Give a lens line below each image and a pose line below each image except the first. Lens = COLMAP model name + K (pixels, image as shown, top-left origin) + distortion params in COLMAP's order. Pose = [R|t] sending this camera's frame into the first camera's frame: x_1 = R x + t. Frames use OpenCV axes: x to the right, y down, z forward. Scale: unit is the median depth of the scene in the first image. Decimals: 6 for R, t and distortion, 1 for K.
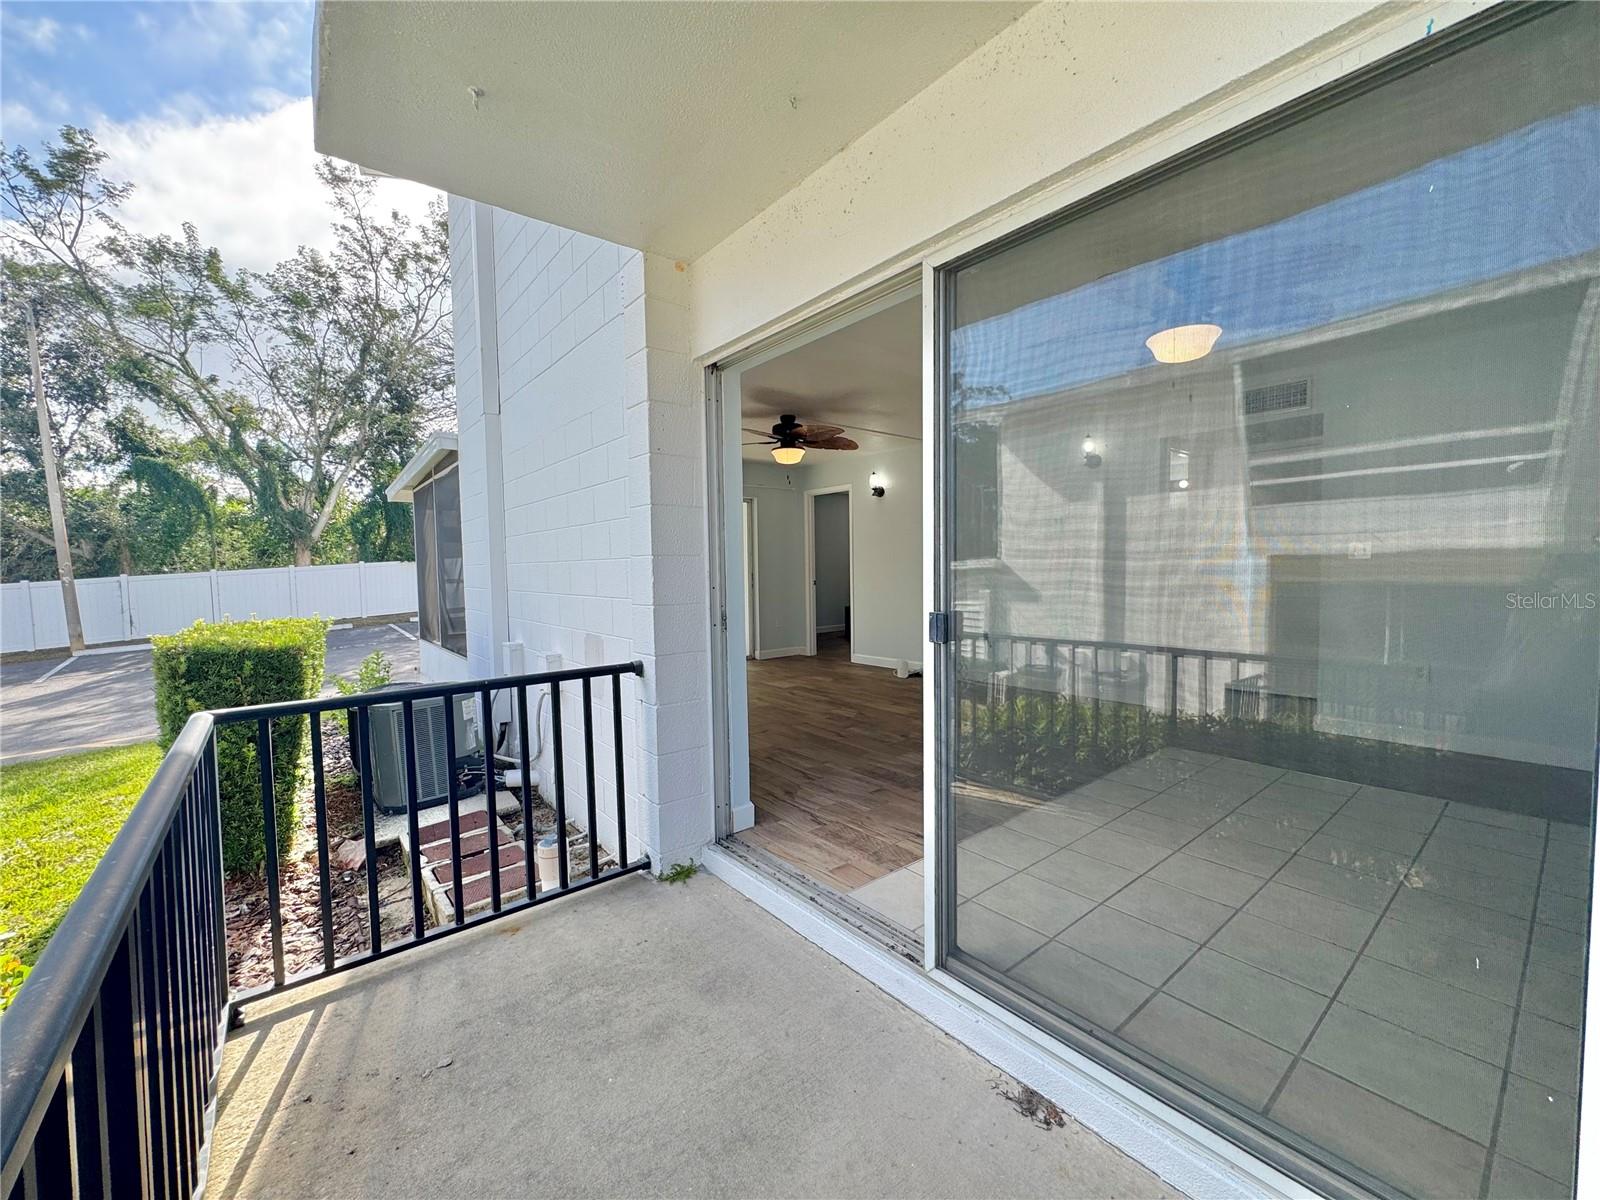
lens RADIAL K [[637.5, 0, 802.3], [0, 637.5, 599.6], [0, 0, 1]] dist [-0.003626, 0.000547]
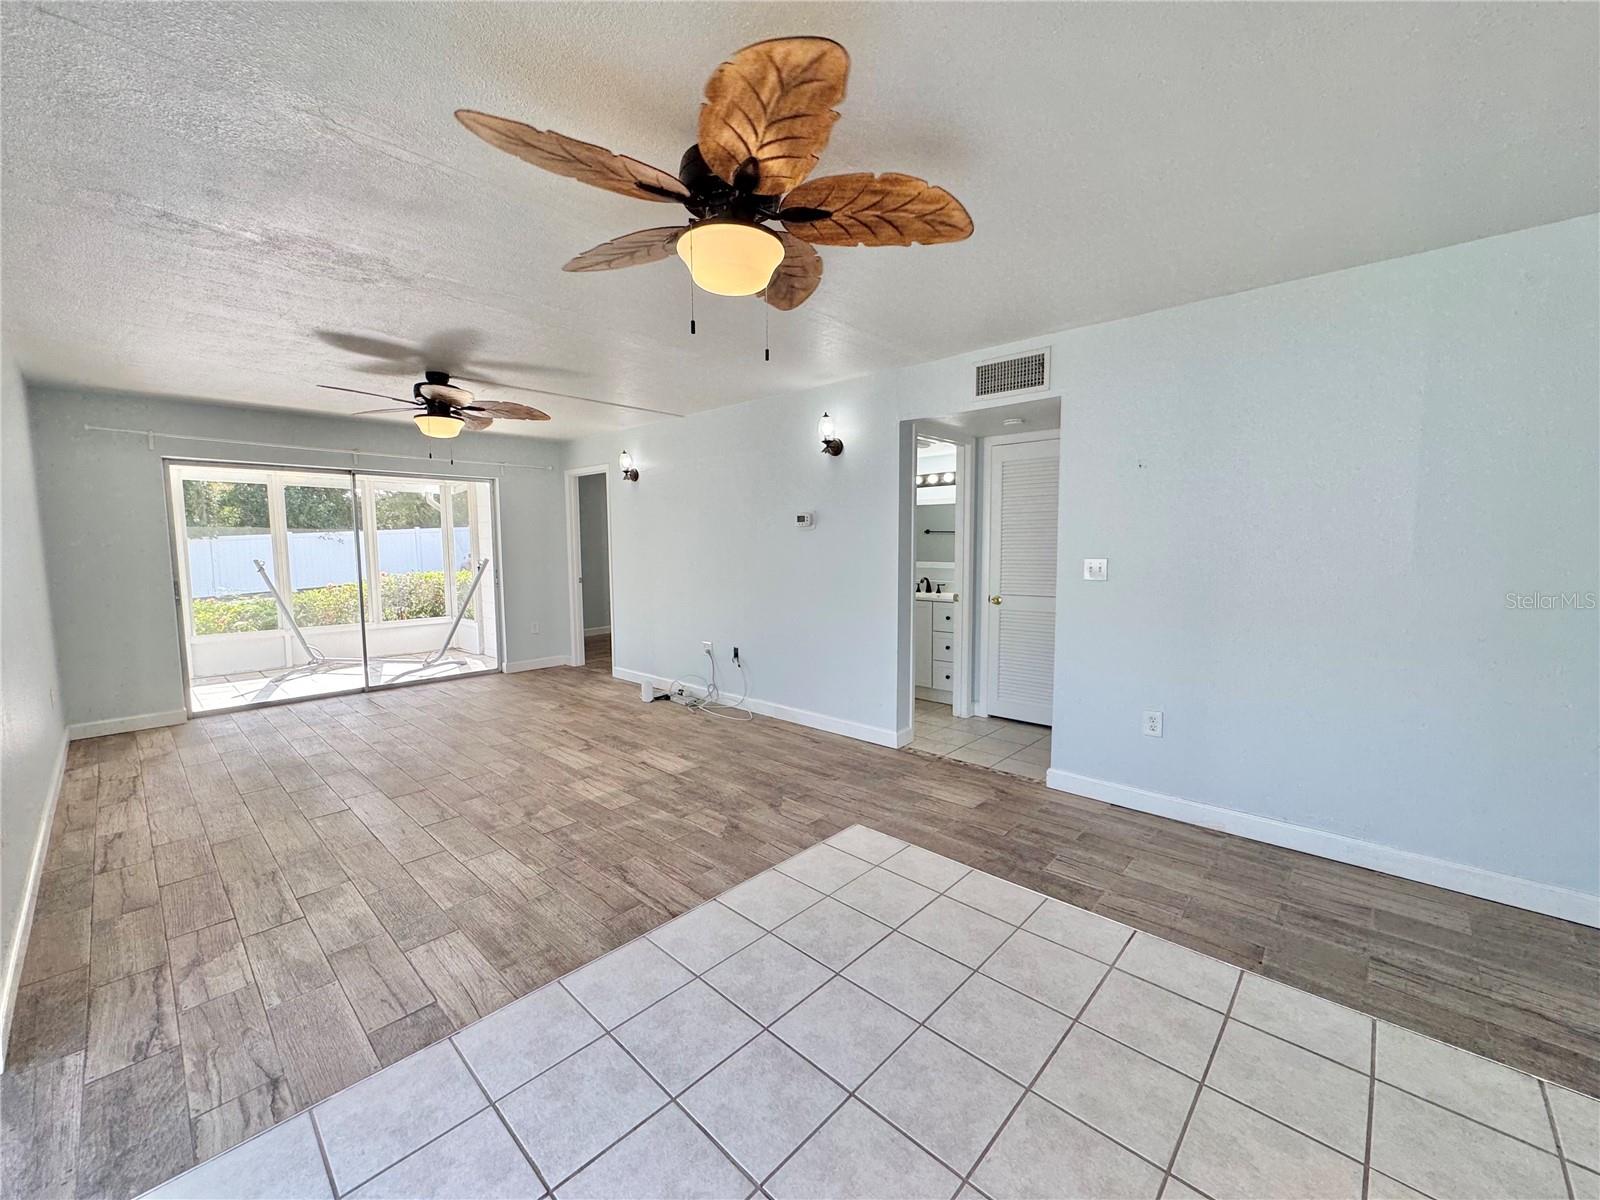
lens RADIAL K [[637.5, 0, 802.3], [0, 637.5, 599.6], [0, 0, 1]] dist [-0.003626, 0.000547]
pose [[0.990584, -0.001754, 0.136892, 0.572078], [-0.003164, 0.999357, 0.035703, -0.094656], [-0.136867, -0.035800, 0.989942, 0.363499]]
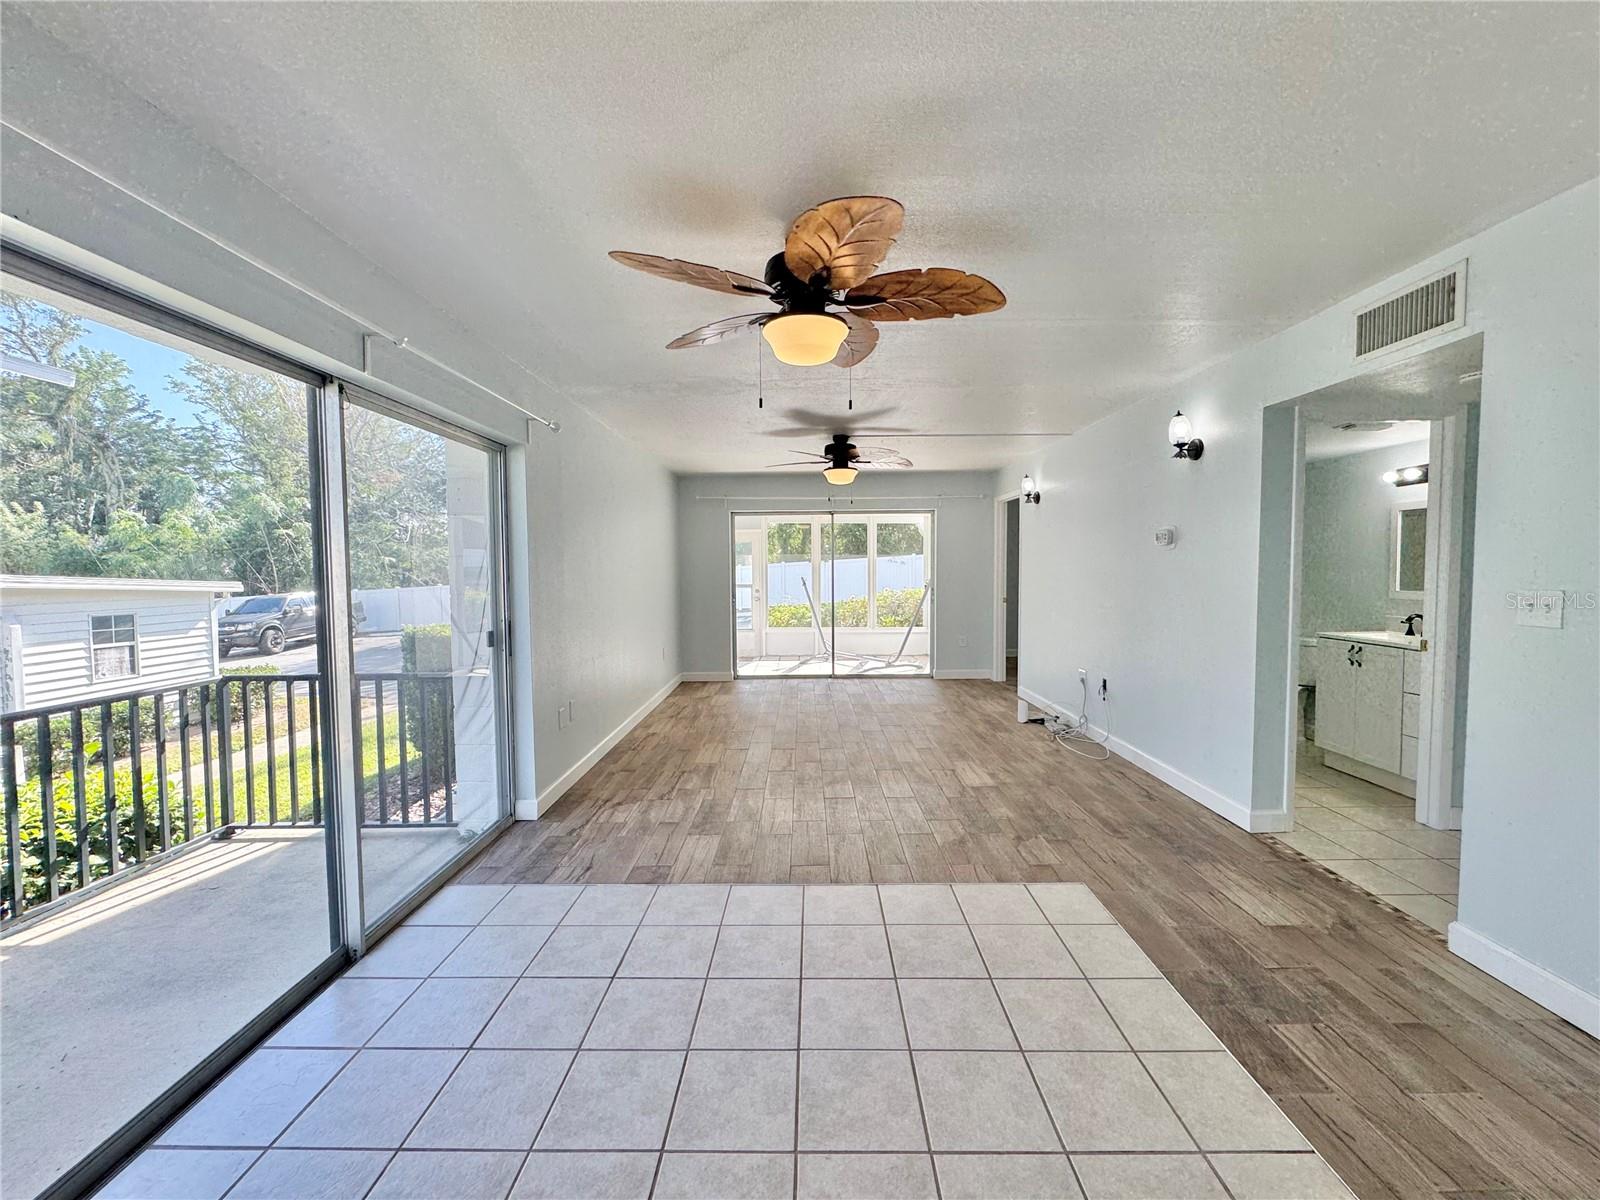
lens RADIAL K [[637.5, 0, 802.3], [0, 637.5, 599.6], [0, 0, 1]] dist [-0.003626, 0.000547]
pose [[0.770049, 0.042003, -0.636601, 1.078425], [-0.037480, 0.999085, 0.020584, -0.103245], [0.636883, 0.008009, 0.770918, 0.403333]]
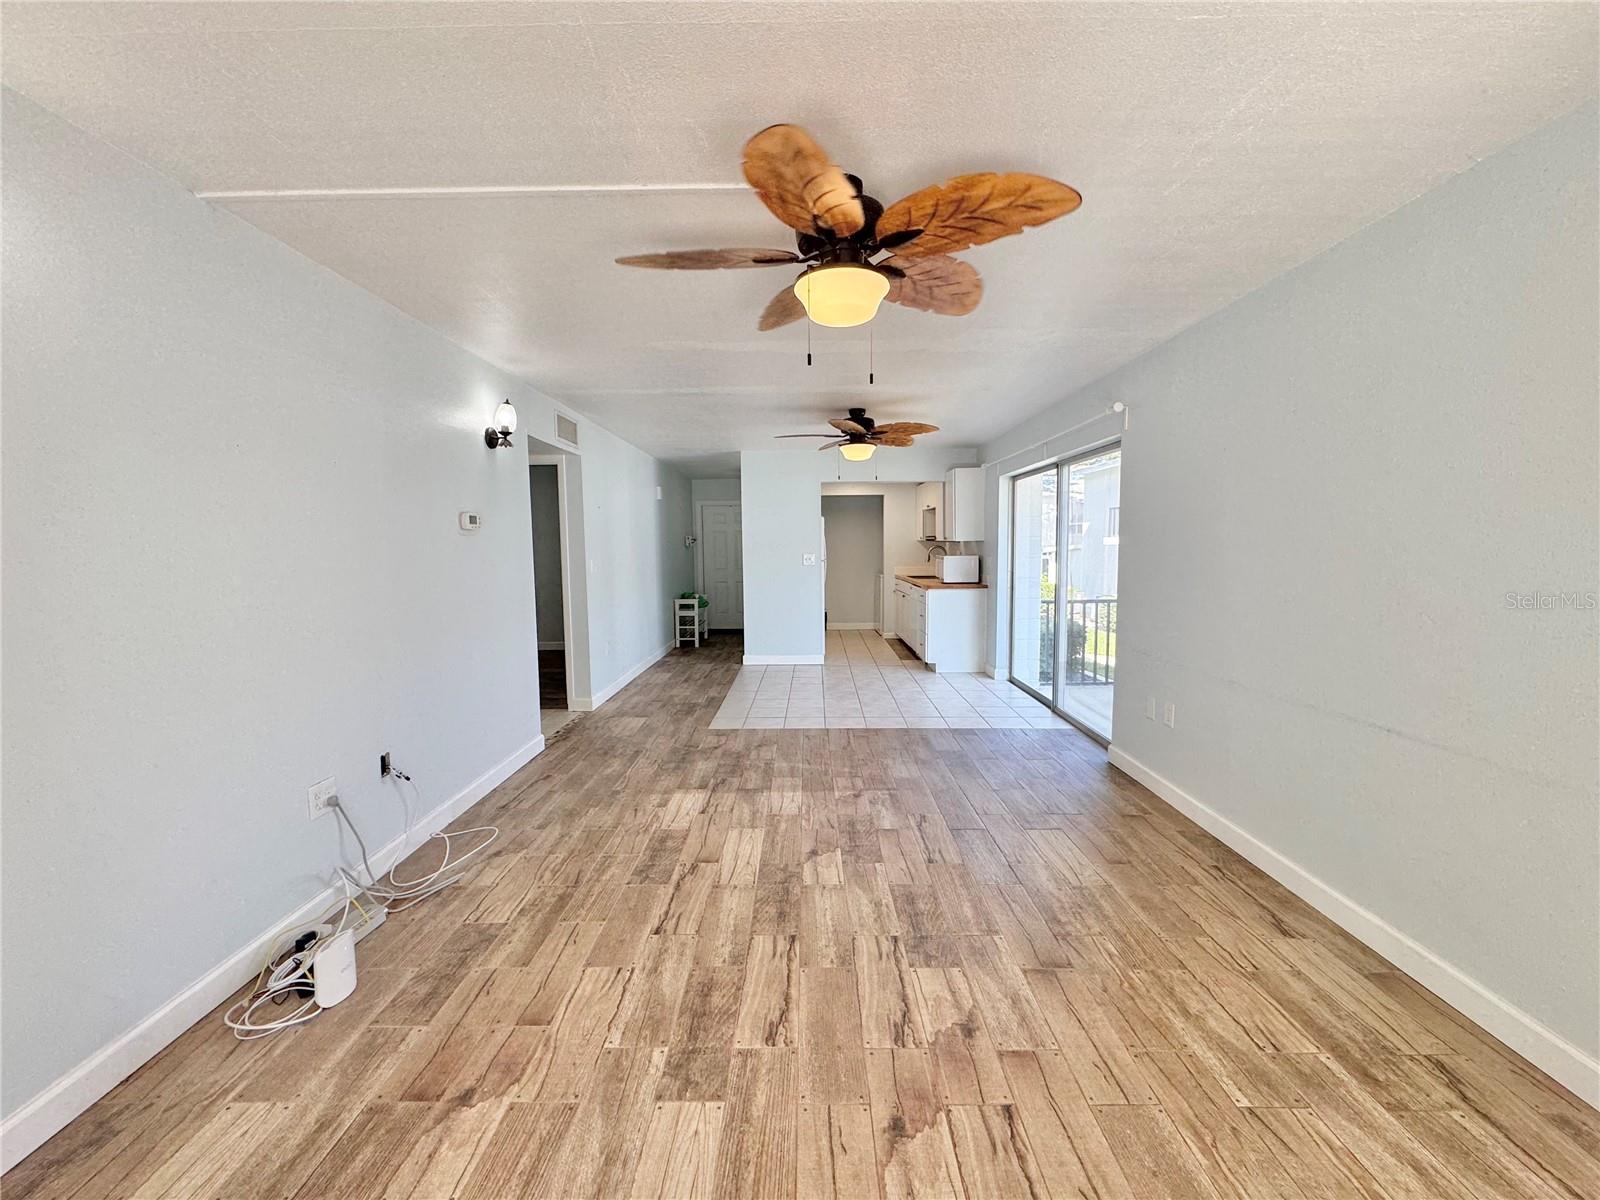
lens RADIAL K [[637.5, 0, 802.3], [0, 637.5, 599.6], [0, 0, 1]] dist [-0.003626, 0.000547]
pose [[-0.766737, -0.030826, 0.641220, -0.453314], [0.057049, 0.991623, 0.115888, -0.195681], [-0.639421, 0.125436, -0.758556, 2.494919]]
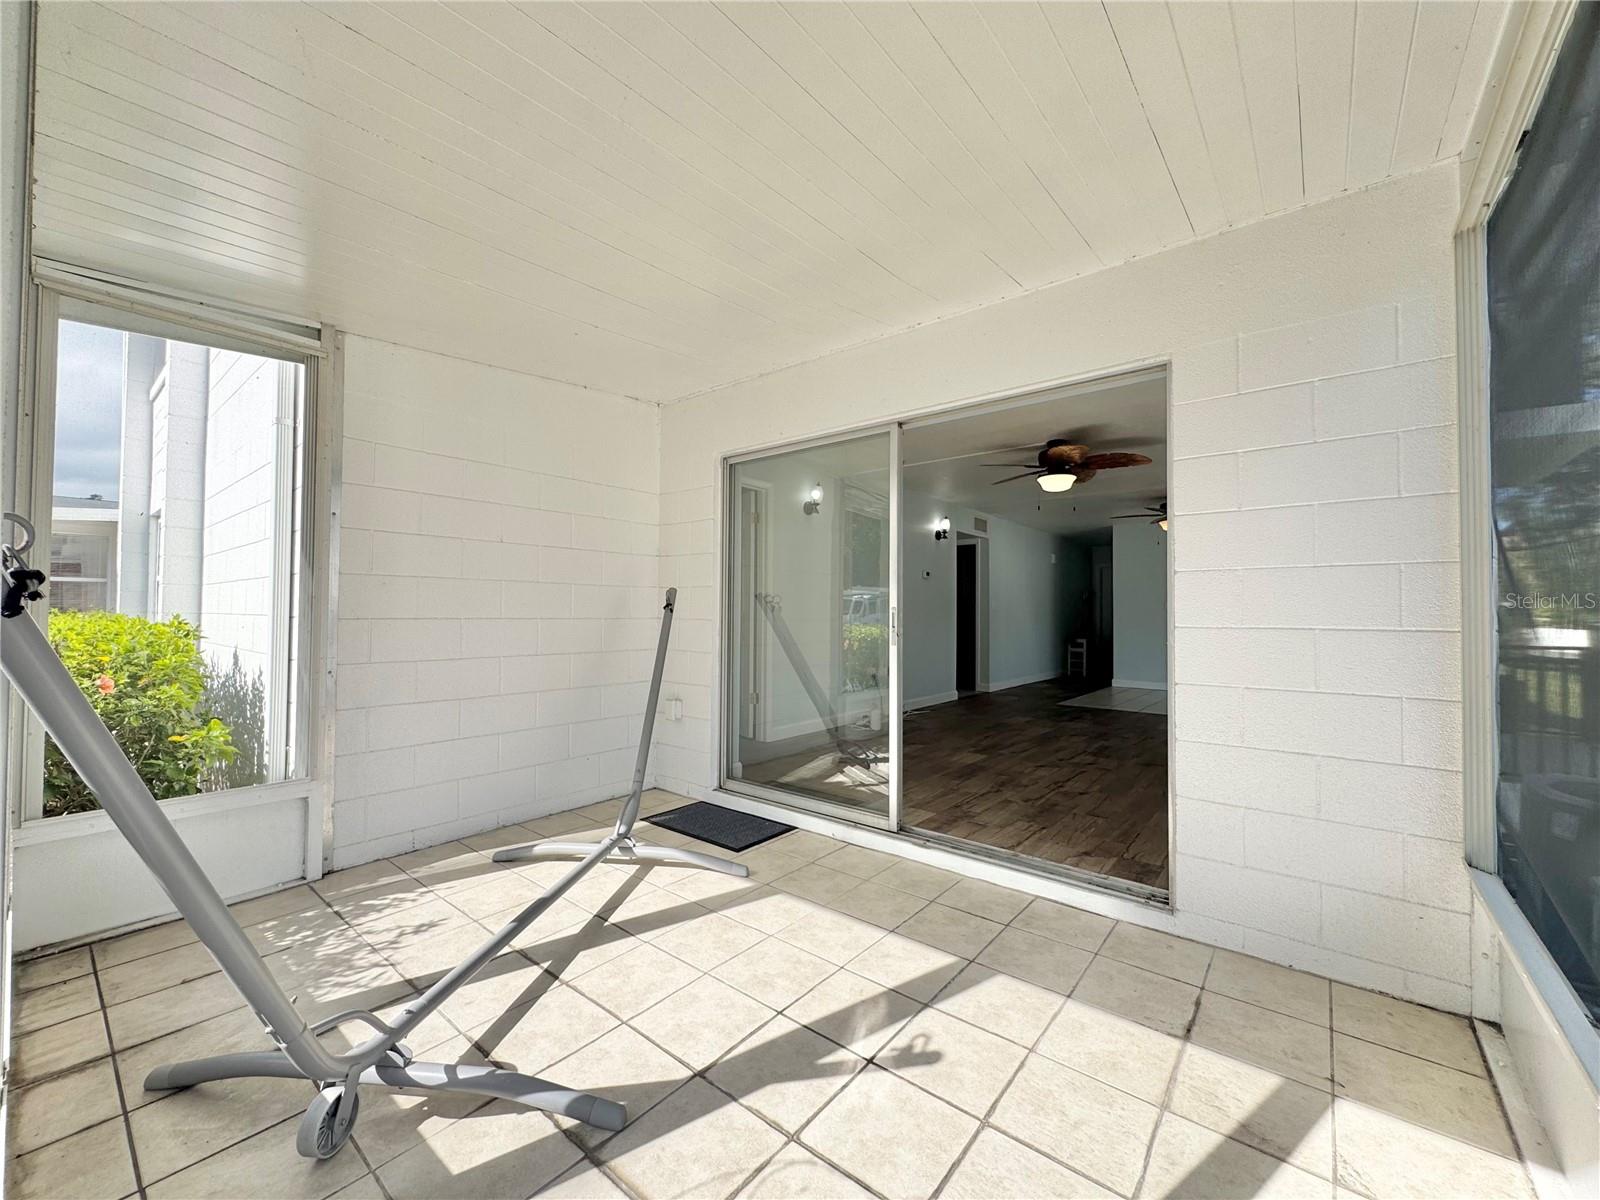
lens RADIAL K [[637.5, 0, 802.3], [0, 637.5, 599.6], [0, 0, 1]] dist [-0.003626, 0.000547]
pose [[-0.194977, 0.037889, 0.980076, -1.619115], [0.049176, 0.998374, -0.028813, -0.089198], [-0.979574, 0.042579, -0.196523, 2.968218]]
